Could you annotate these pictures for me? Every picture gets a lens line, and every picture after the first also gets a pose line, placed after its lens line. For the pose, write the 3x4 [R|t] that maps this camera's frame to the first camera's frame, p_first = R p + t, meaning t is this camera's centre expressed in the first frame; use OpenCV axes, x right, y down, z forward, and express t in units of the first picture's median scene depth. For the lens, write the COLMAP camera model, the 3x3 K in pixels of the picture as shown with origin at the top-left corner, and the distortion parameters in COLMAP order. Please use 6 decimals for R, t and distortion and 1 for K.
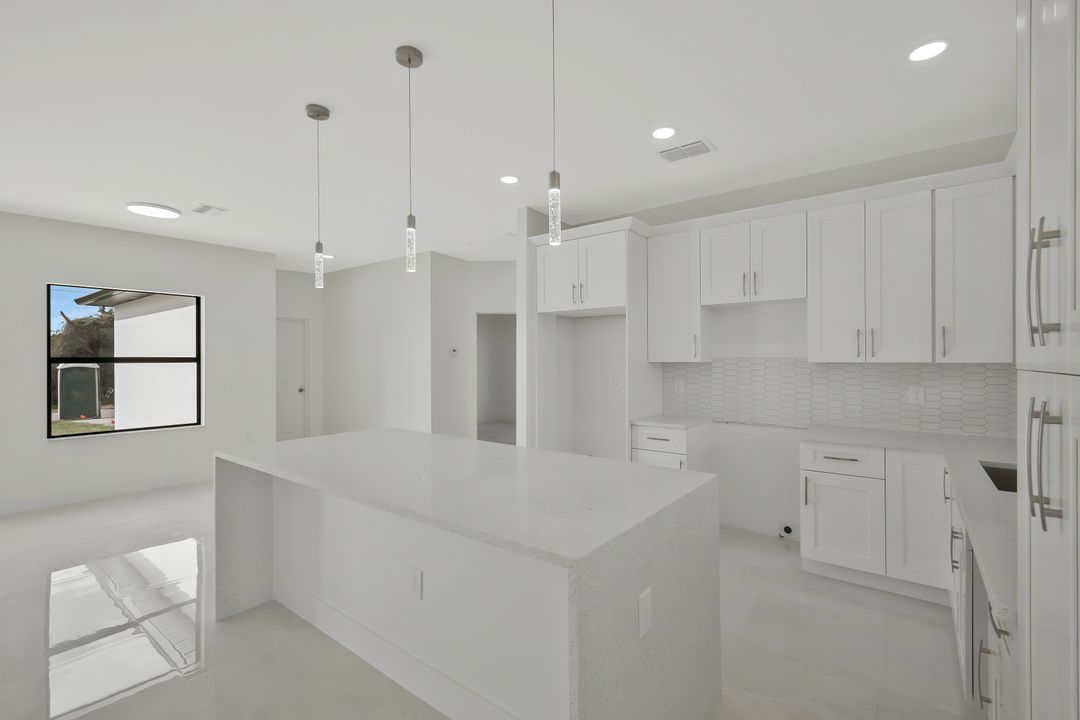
lens RADIAL K [[477.5, 0, 541.5], [0, 477.5, 358.2], [0, 0, 1]] dist [0.002389, -0.000445]
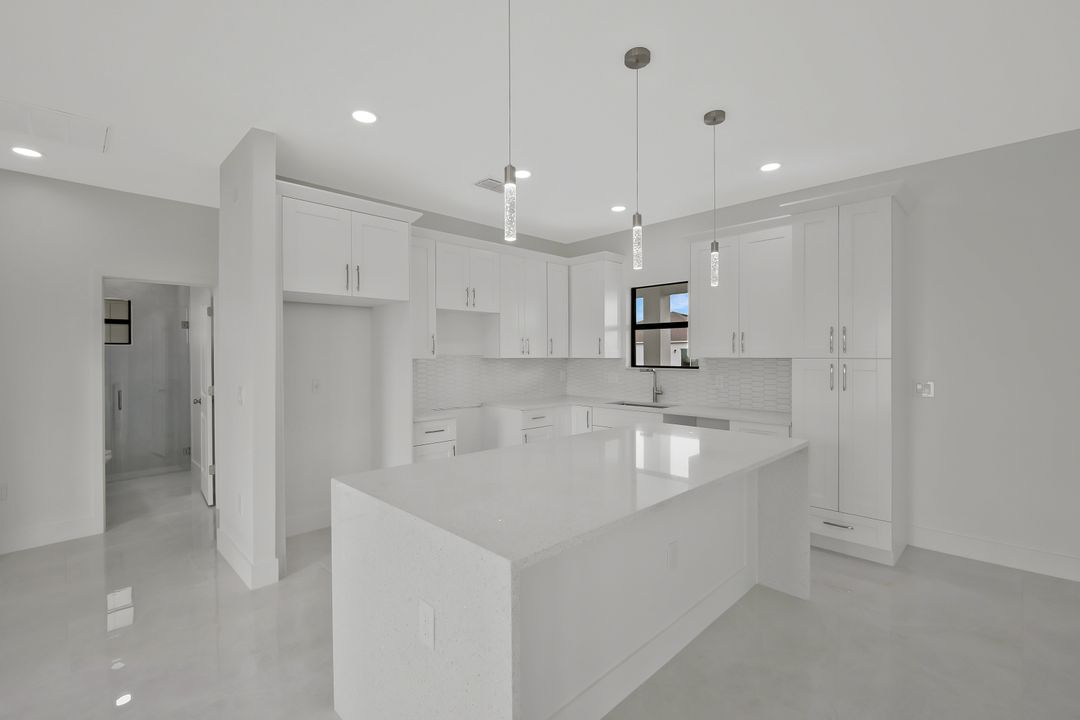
lens RADIAL K [[477.5, 0, 536.9], [0, 477.5, 355.2], [0, 0, 1]] dist [0.002389, -0.000445]
pose [[0.130590, 0.000184, 0.991436, -0.854447], [-0.000717, 1.000000, -0.000091, -0.000387], [-0.991436, -0.000699, 0.130590, 0.696825]]
